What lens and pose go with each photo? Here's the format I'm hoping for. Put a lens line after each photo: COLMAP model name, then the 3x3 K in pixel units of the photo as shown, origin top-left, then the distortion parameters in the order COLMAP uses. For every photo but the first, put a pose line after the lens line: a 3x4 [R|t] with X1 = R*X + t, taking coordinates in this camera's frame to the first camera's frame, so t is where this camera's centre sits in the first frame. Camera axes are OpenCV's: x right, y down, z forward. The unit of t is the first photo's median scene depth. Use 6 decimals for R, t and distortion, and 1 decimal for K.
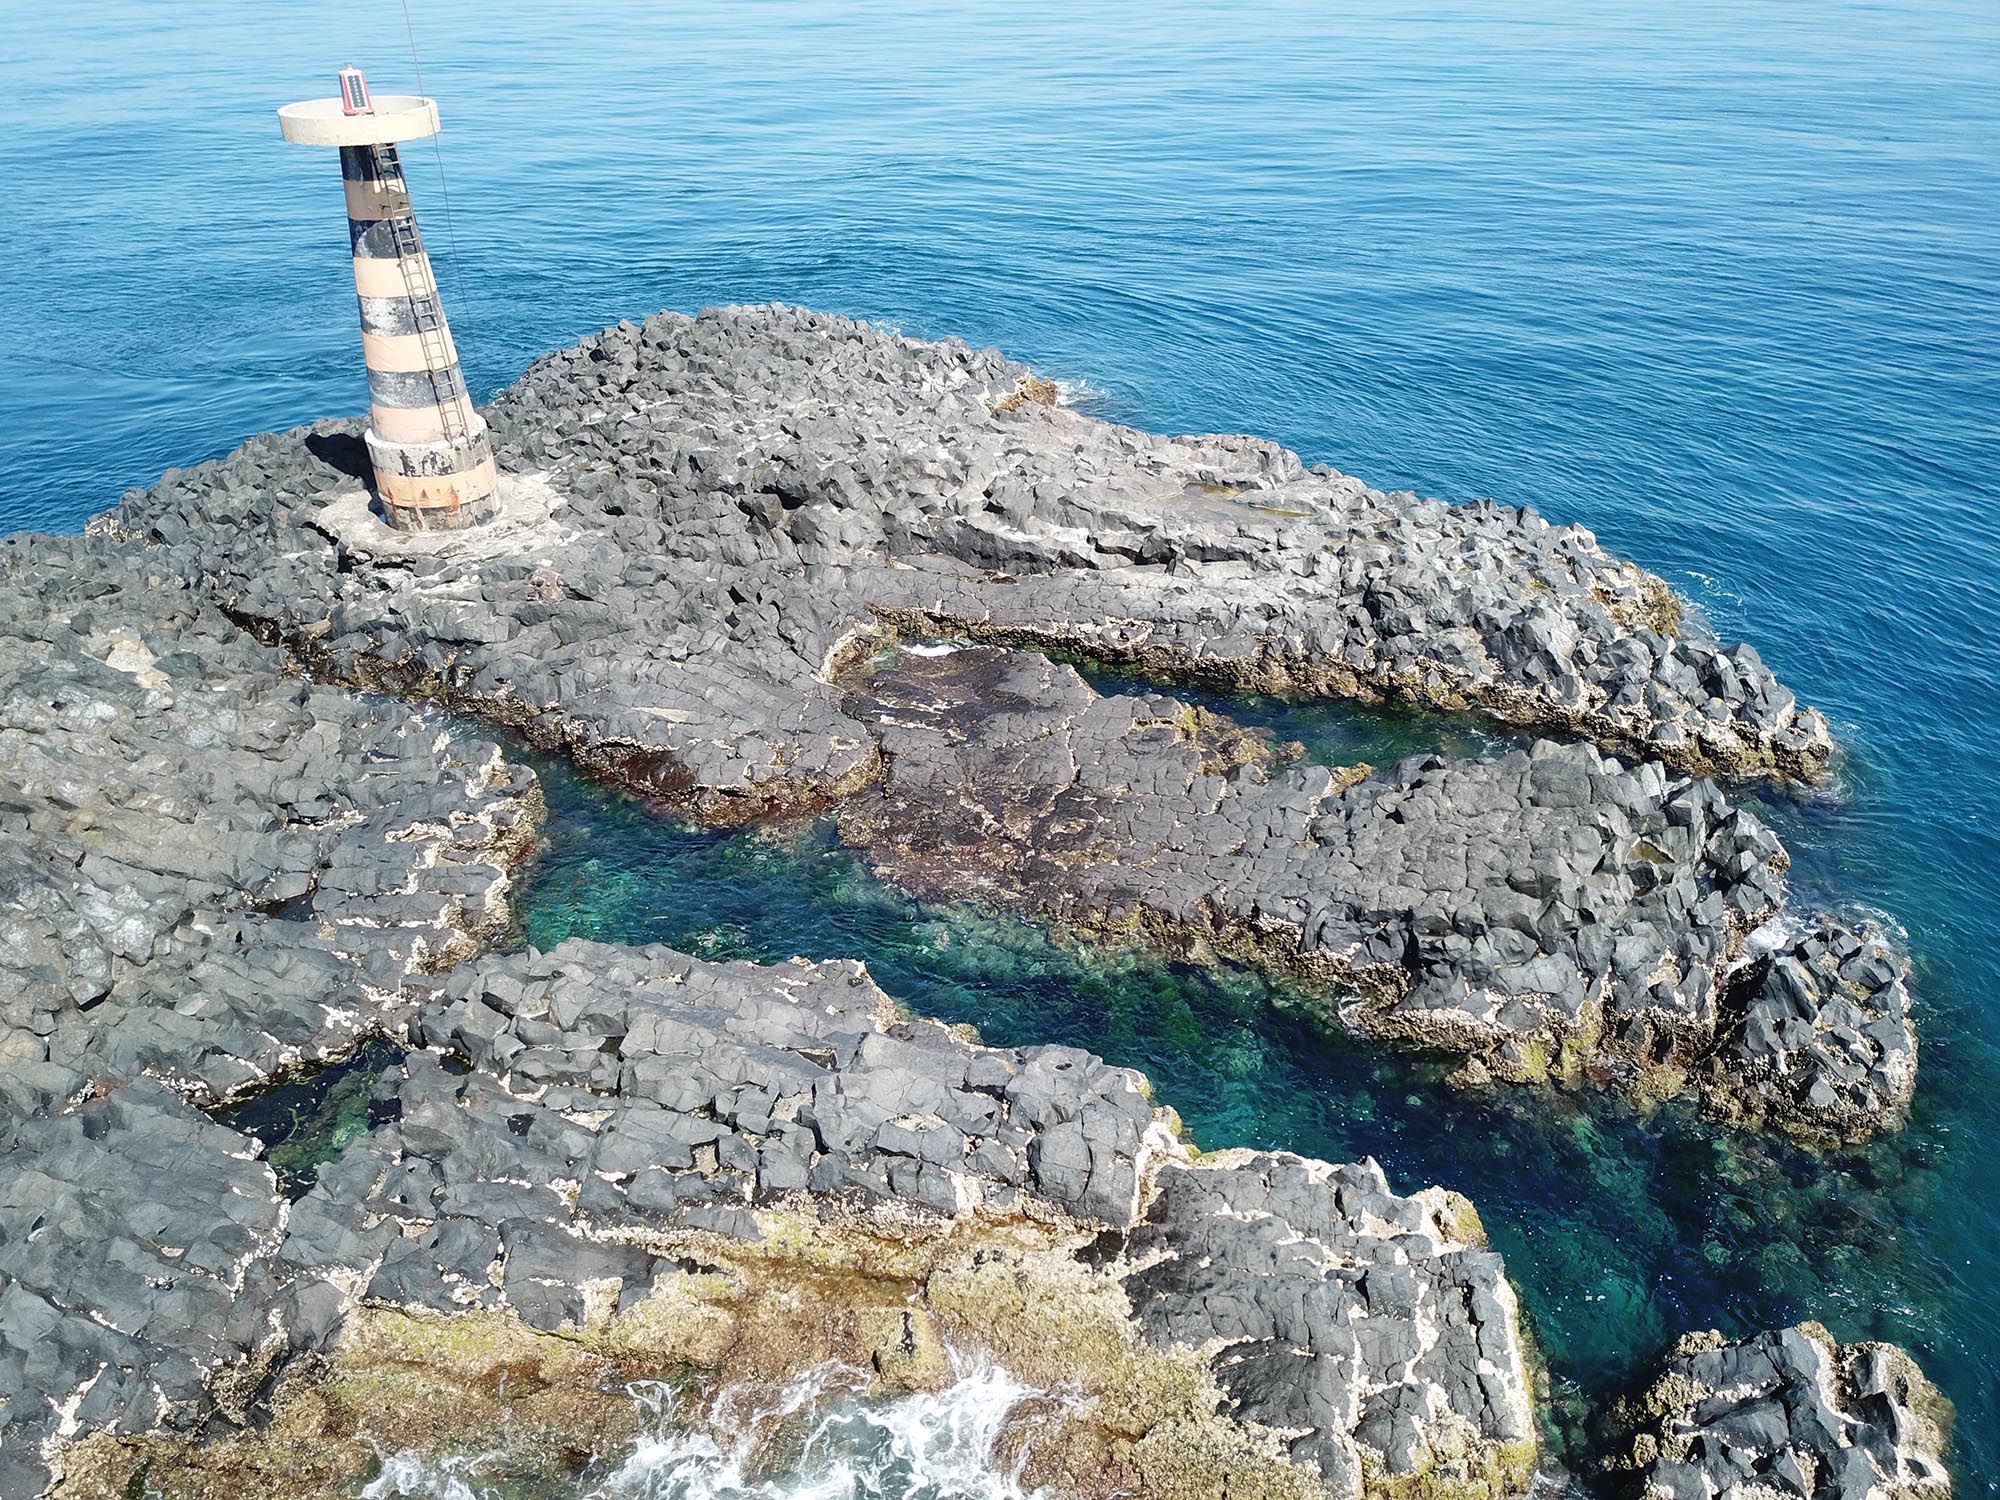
lens RADIAL K [[1529.3, 0, 980.6], [0, 1529.3, 771.7], [0, 0, 1]] dist [0.032652, -0.067951]
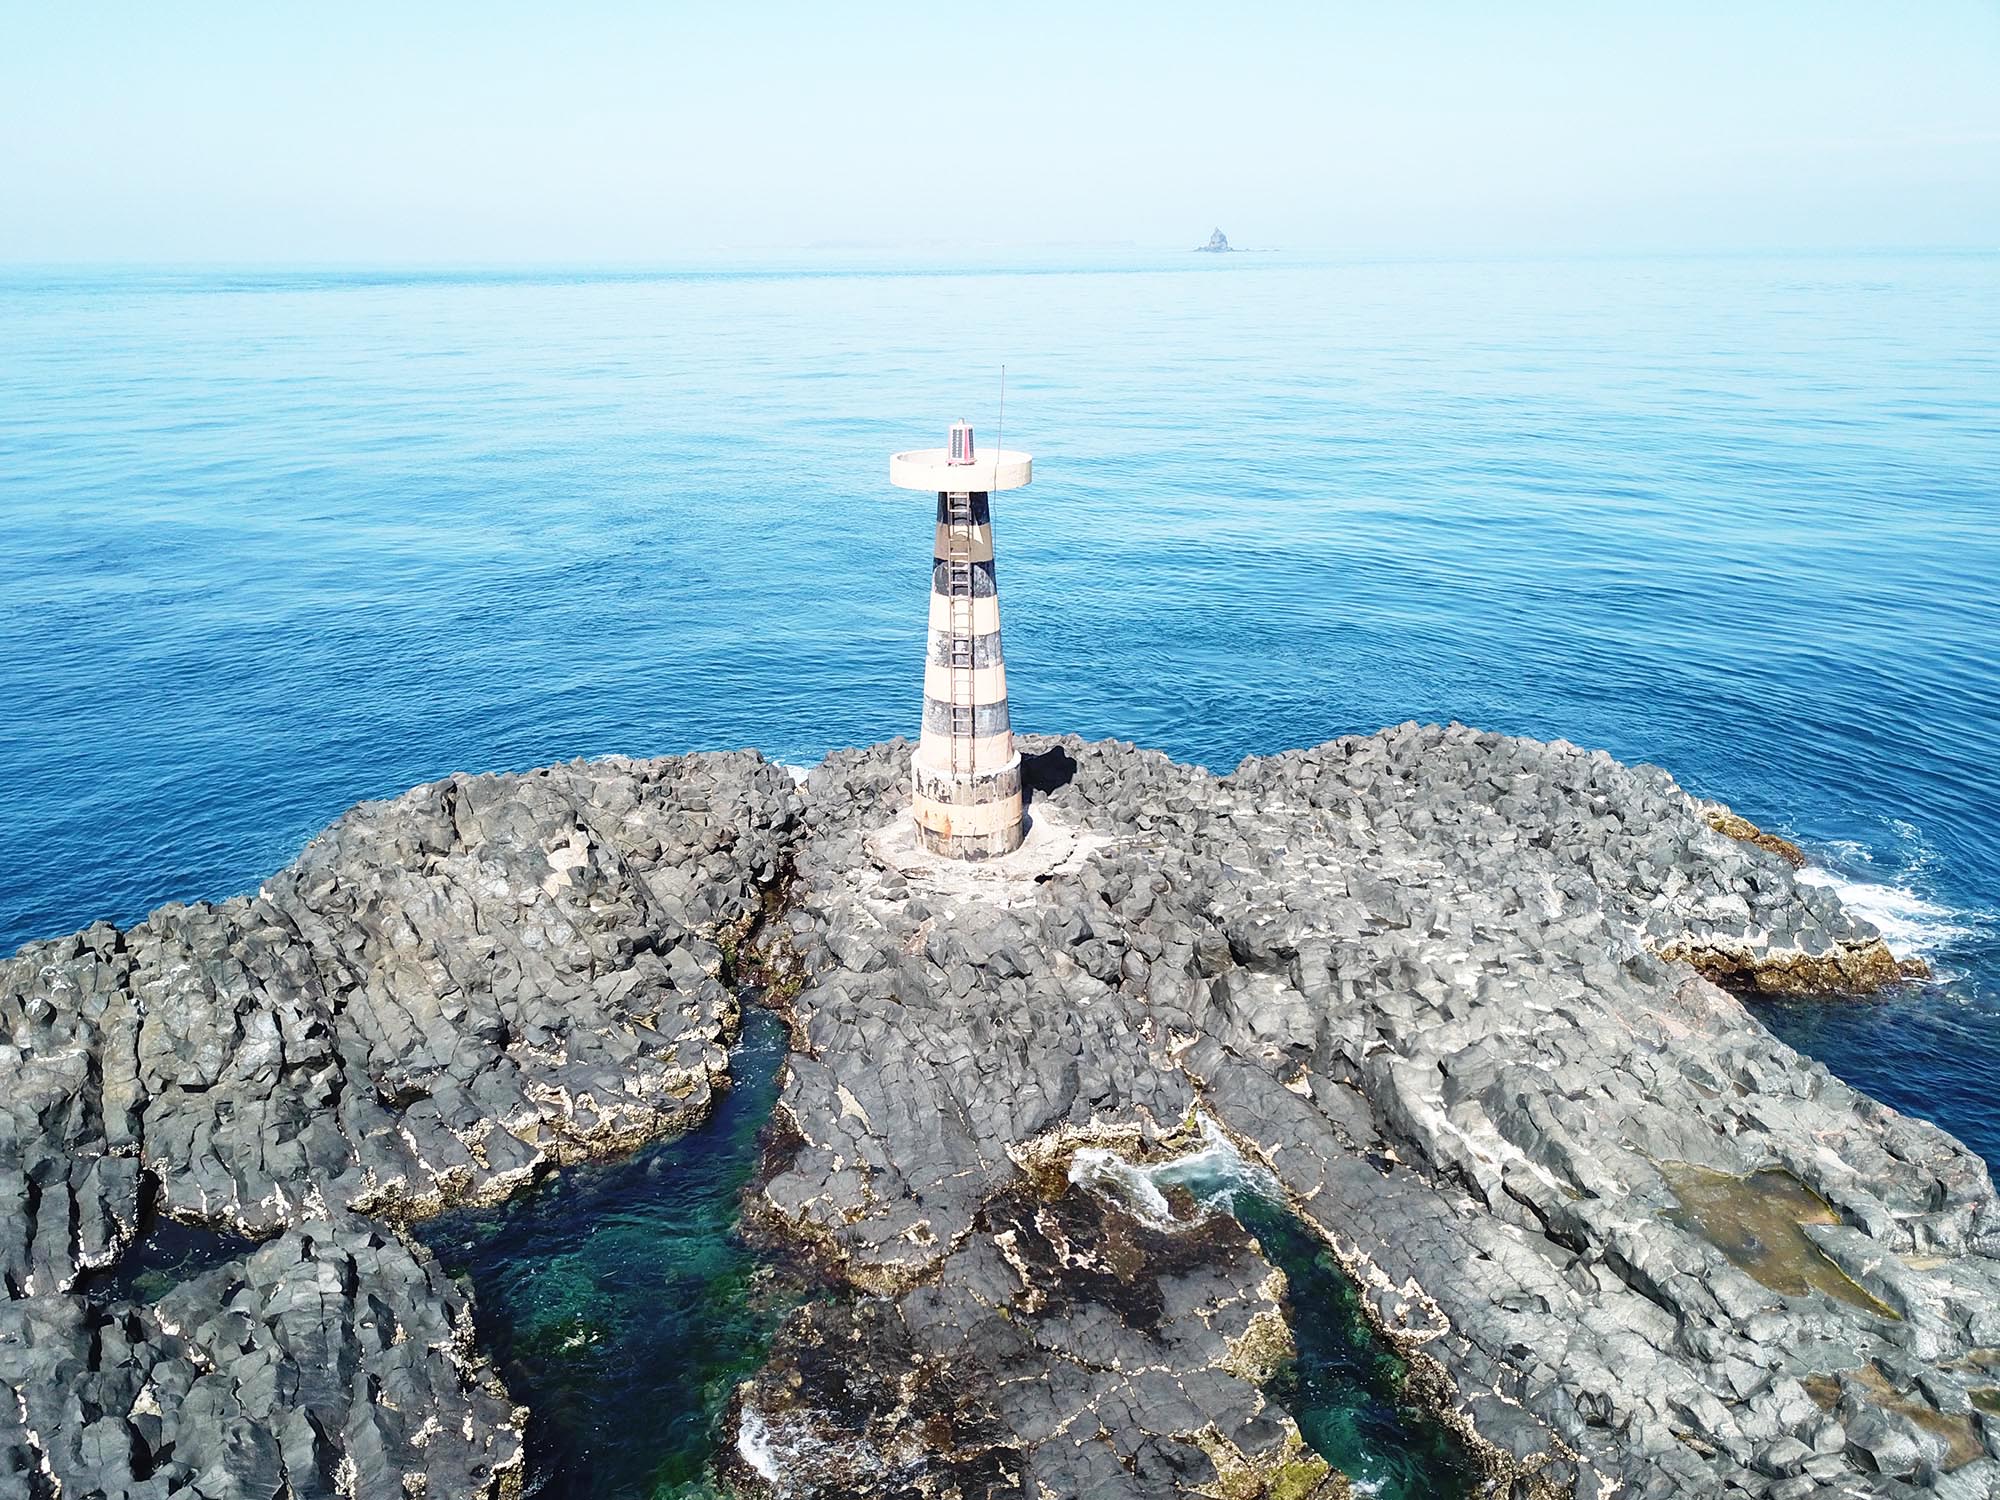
lens RADIAL K [[1530.9, 0, 969.1], [0, 1530.9, 769.1], [0, 0, 1]] dist [0.013862, -0.006848]
pose [[0.590790, 0.270426, -0.760156, 0.442685], [-0.425618, 0.904859, -0.008884, -0.227713], [0.685431, 0.328785, 0.649680, 0.383348]]
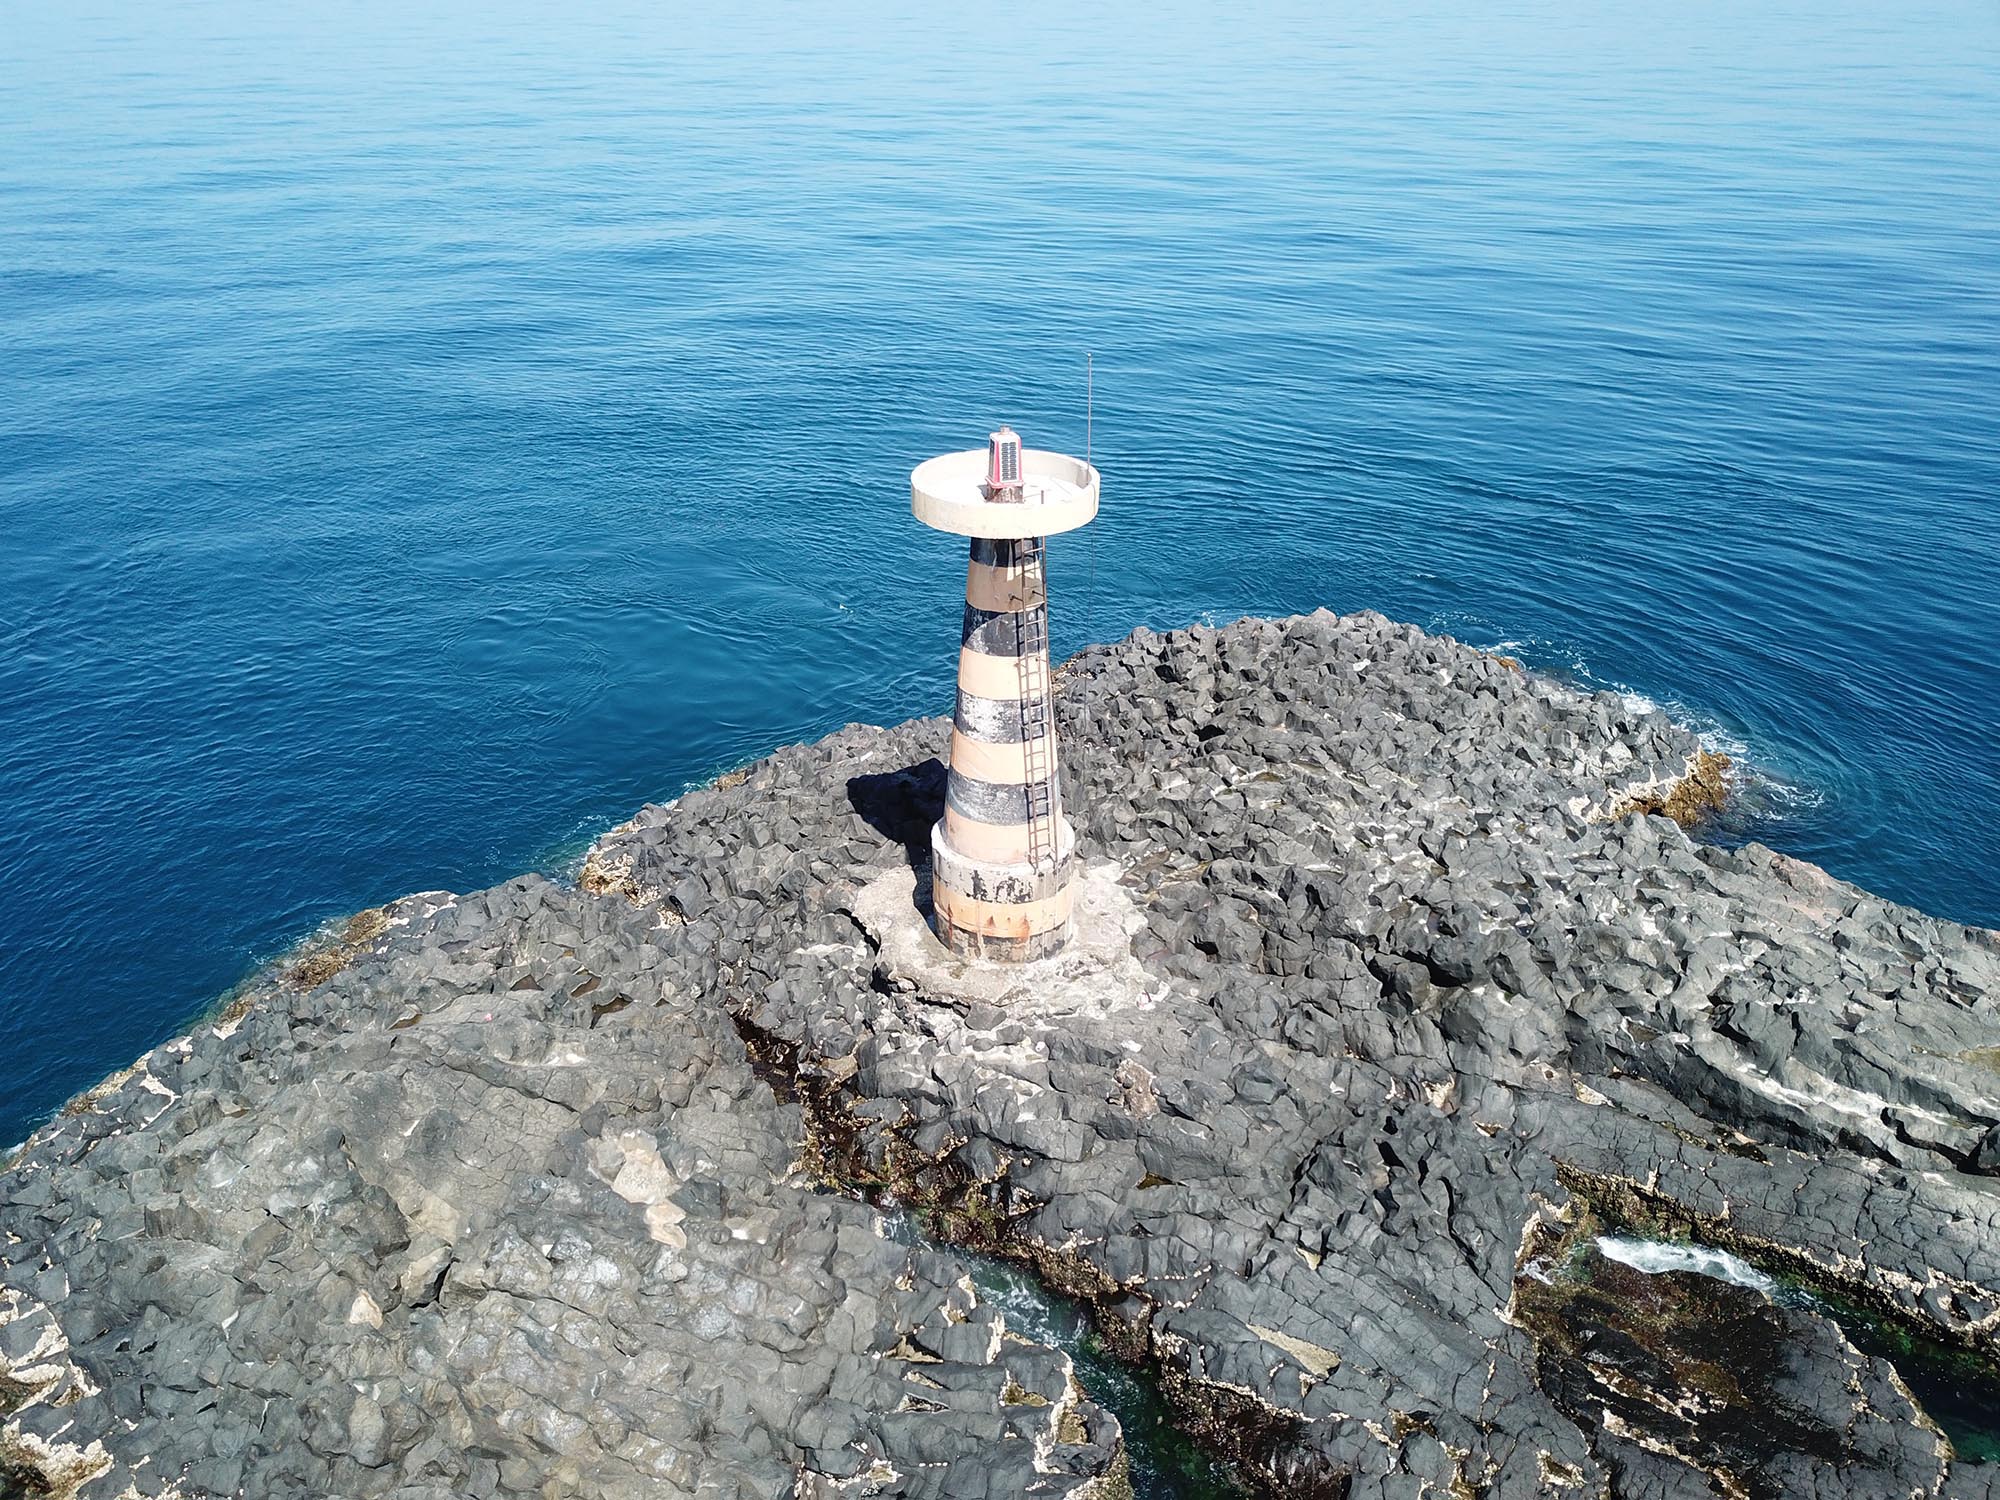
lens RADIAL K [[1537.5, 0, 963.4], [0, 1537.5, 749.4], [0, 0, 1]] dist [-0.004251, -0.003557]
pose [[0.959372, 0.134672, -0.247928, -0.204438], [-0.151822, 0.987075, -0.051315, -0.243661], [0.237812, 0.086871, 0.967419, 0.228945]]
